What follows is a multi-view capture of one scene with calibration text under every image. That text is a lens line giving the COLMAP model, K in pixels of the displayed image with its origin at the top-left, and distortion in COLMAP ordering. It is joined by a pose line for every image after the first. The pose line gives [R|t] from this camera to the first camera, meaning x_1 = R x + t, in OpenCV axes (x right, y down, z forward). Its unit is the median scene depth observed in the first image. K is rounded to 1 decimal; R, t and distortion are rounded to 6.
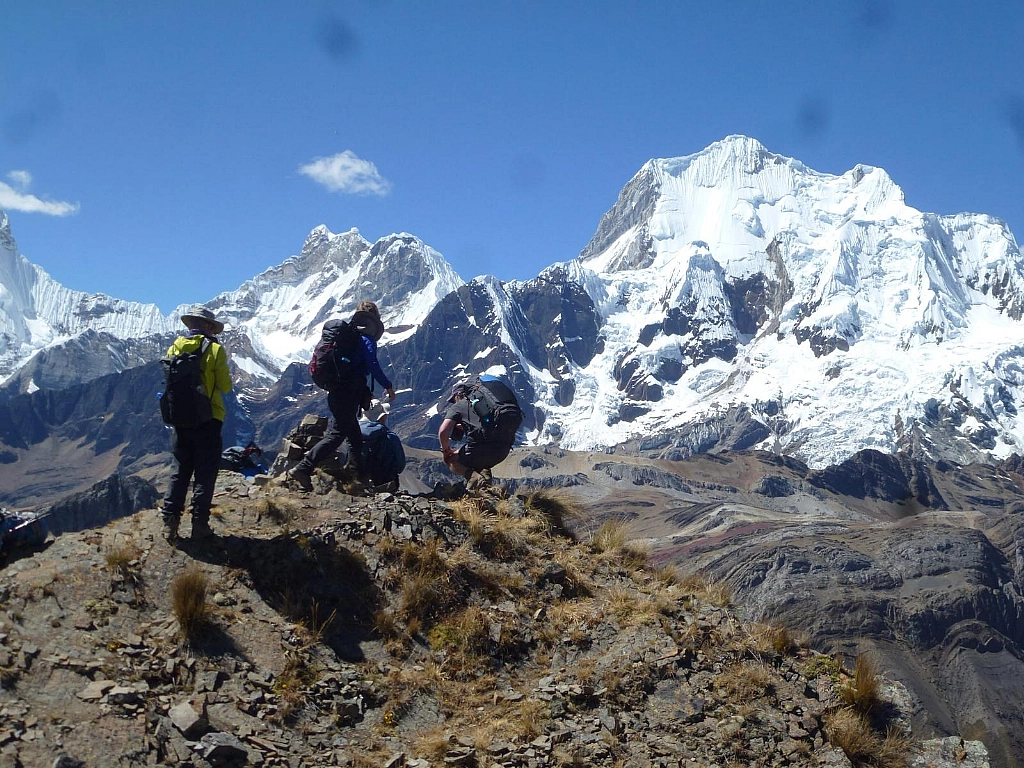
lens RADIAL K [[1696.2, 0, 512.0], [0, 1696.2, 384.0], [0, 0, 1]] dist [0.136594, -1.253884]
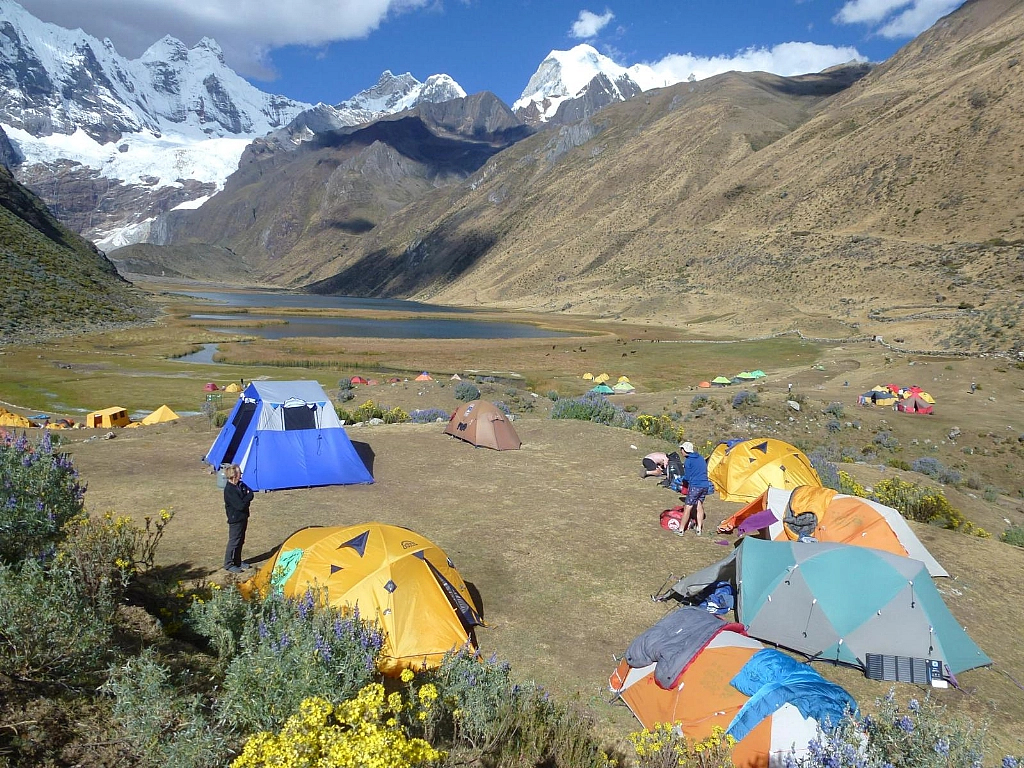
lens RADIAL K [[742.9, 0, 512.0], [0, 742.9, 384.0], [0, 0, 1]] dist [-0.076158, 0.038183]
pose [[0.908574, -0.070671, 0.411703, -0.492058], [-0.009972, 0.981635, 0.190508, 0.135190], [-0.417605, -0.177196, 0.891183, 0.192354]]
